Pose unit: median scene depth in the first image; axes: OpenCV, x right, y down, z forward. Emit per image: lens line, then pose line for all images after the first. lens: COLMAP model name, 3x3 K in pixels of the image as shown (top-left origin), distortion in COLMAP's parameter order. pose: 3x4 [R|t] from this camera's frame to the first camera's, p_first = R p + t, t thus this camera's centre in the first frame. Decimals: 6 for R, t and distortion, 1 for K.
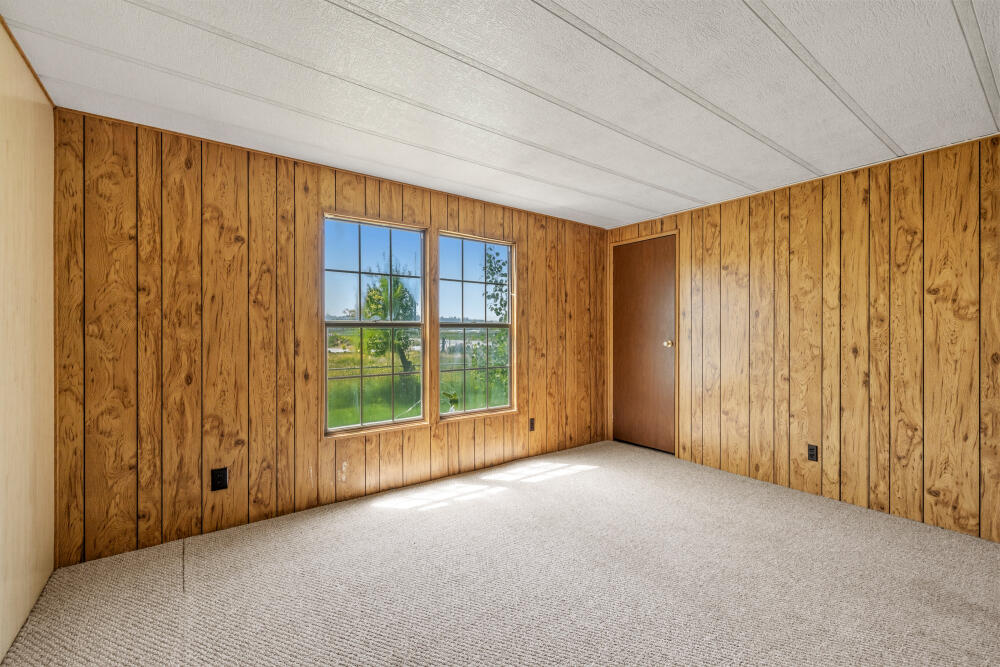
lens RADIAL K [[417.6, 0, 500.0], [0, 417.6, 333.5], [0, 0, 1]] dist [-0.001990, -0.000107]
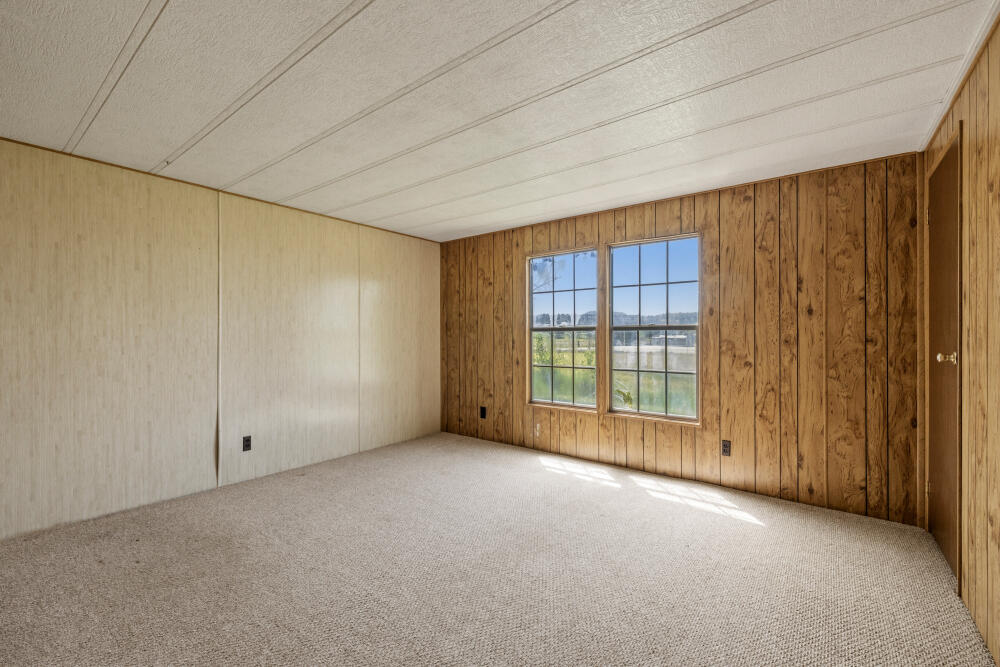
lens RADIAL K [[417.6, 0, 500.0], [0, 417.6, 333.5], [0, 0, 1]] dist [-0.001990, -0.000107]
pose [[0.277850, -0.002582, -0.960621, 1.041563], [-0.004019, 0.999985, -0.003850, -0.000501], [0.960616, 0.004931, 0.277836, 0.491136]]
